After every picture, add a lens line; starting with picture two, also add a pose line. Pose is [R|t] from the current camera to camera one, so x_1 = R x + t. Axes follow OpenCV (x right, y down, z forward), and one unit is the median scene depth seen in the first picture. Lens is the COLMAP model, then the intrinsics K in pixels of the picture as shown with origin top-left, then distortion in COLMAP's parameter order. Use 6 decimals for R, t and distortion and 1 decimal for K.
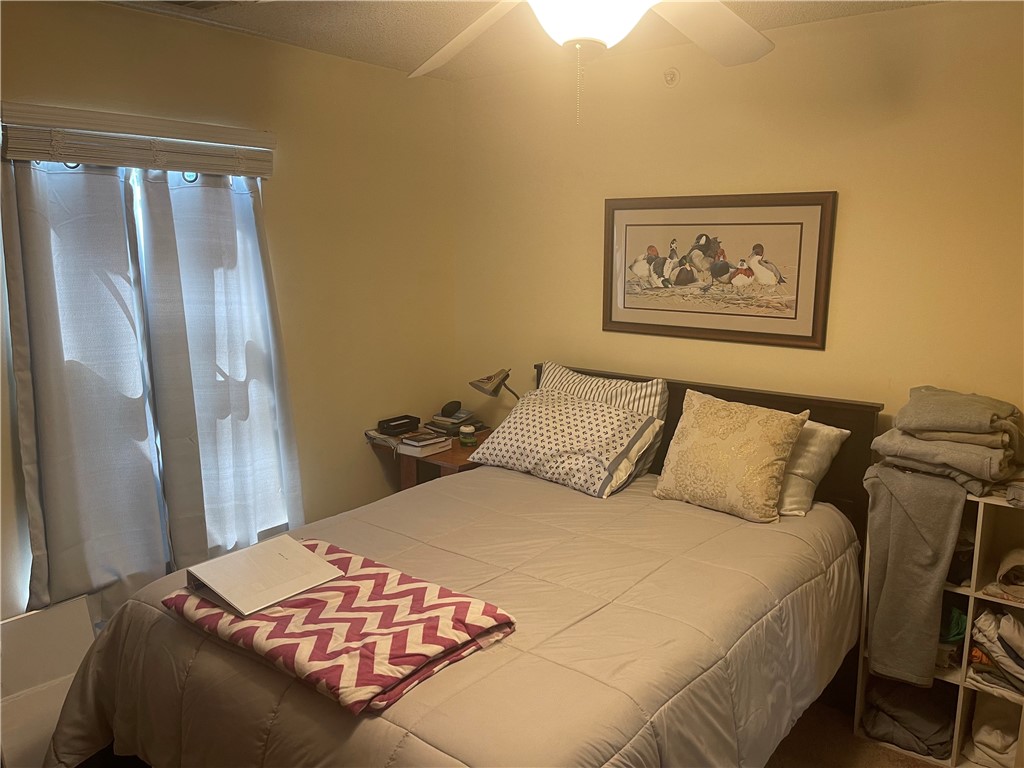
lens RADIAL K [[774.1, 0, 516.0], [0, 774.1, 379.0], [0, 0, 1]] dist [0.062724, -0.059696]
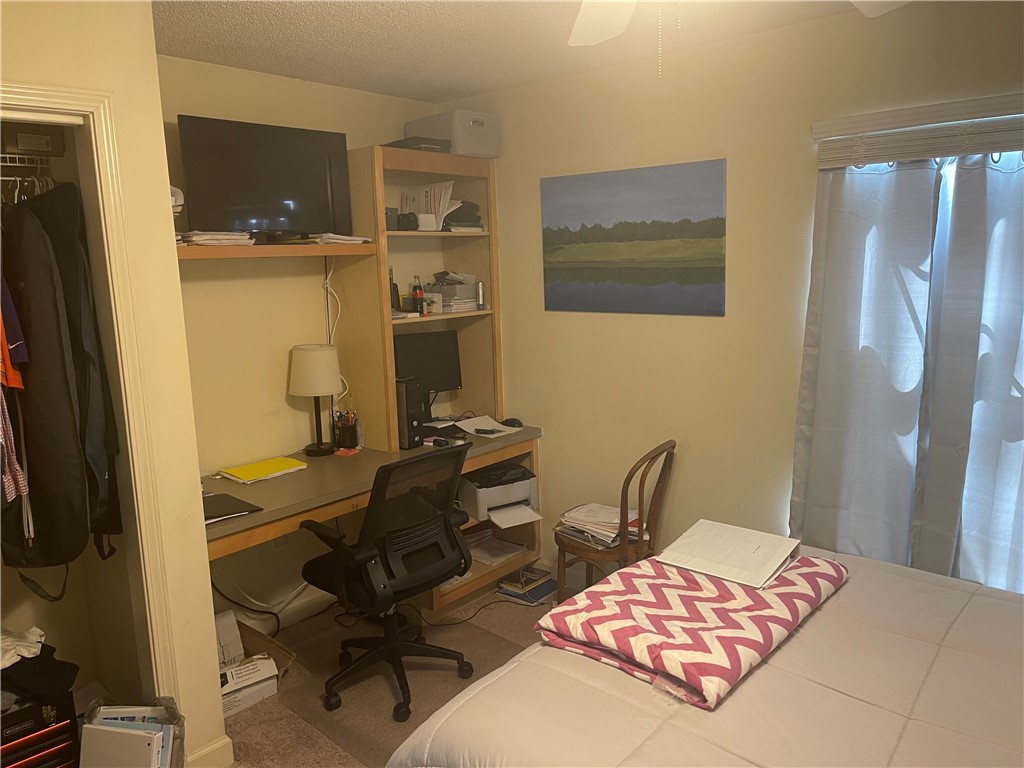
lens RADIAL K [[774.1, 0, 514.2], [0, 774.1, 385.3], [0, 0, 1]] dist [0.062724, -0.059696]
pose [[-0.039954, 0.161585, -0.986050, 0.547751], [-0.150533, 0.974601, 0.165808, -0.079571], [0.987797, 0.155058, -0.014615, 0.554990]]
